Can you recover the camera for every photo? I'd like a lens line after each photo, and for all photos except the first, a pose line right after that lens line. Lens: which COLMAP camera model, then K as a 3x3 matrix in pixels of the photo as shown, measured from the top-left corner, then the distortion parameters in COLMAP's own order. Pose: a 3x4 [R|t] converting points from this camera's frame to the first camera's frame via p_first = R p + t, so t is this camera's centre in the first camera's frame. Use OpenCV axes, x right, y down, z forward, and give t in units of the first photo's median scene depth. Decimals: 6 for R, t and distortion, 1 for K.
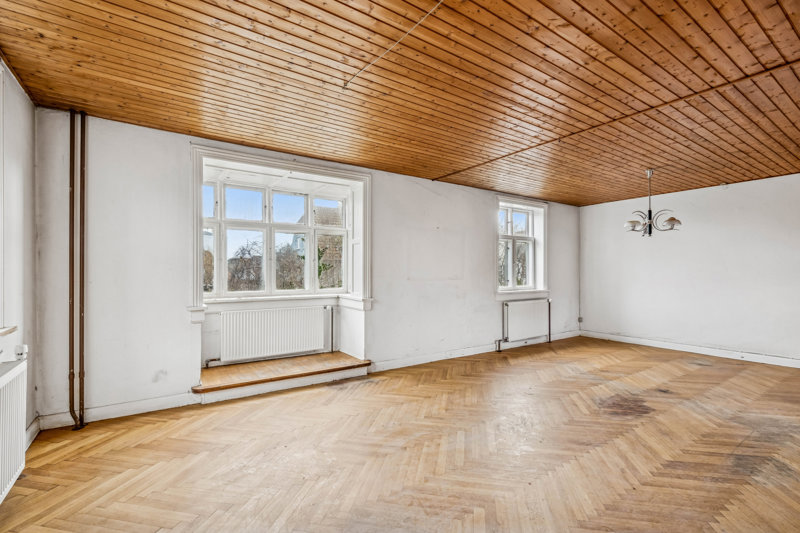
lens RADIAL K [[357.7, 0, 400.9], [0, 357.7, 272.4], [0, 0, 1]] dist [0.000693, 0.000026]
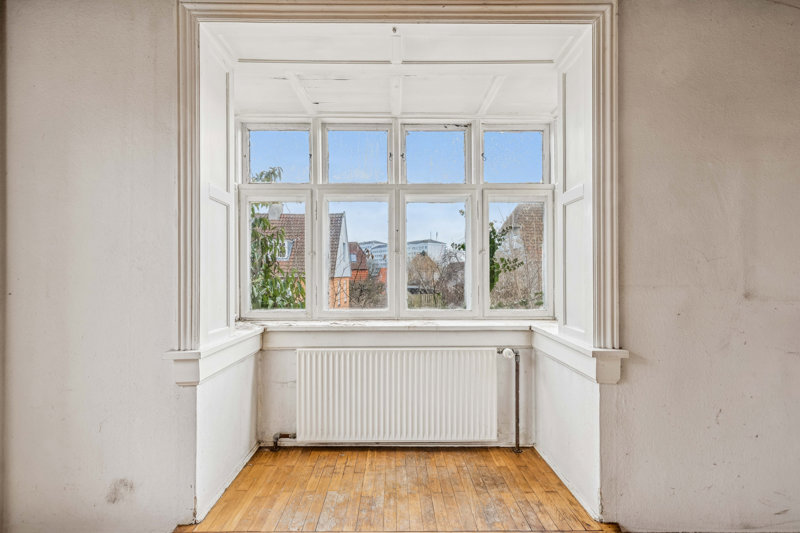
lens RADIAL K [[357.7, 0, 400.9], [0, 357.7, 272.4], [0, 0, 1]] dist [0.000693, 0.000026]
pose [[0.833827, -0.004920, -0.552004, -0.069453], [0.000396, 0.999965, -0.008314, 0.000053], [0.552026, 0.006714, 0.833800, 0.593005]]
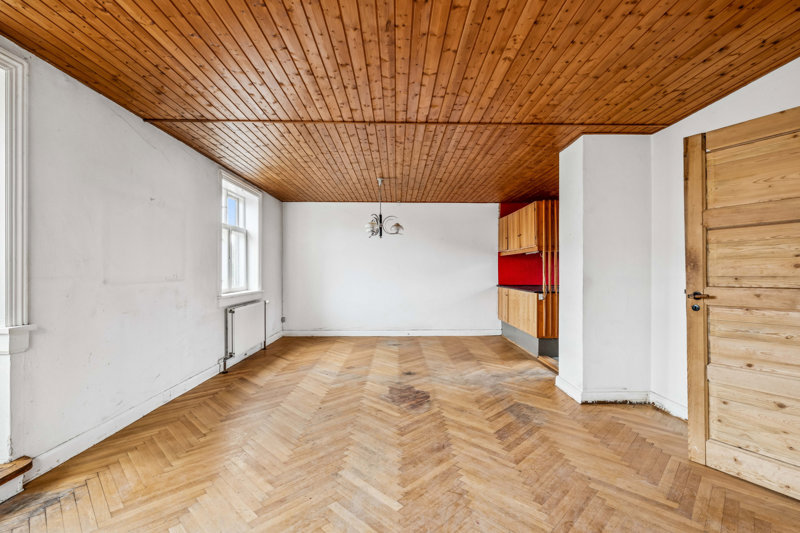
lens RADIAL K [[360.7, 0, 399.2], [0, 360.7, 271.0], [0, 0, 1]] dist [0.000727, 0.000343]
pose [[0.552847, -0.001235, 0.833282, -0.211811], [0.000379, 0.999999, 0.001231, 0.000993], [-0.833282, -0.000365, 0.552847, 0.330712]]
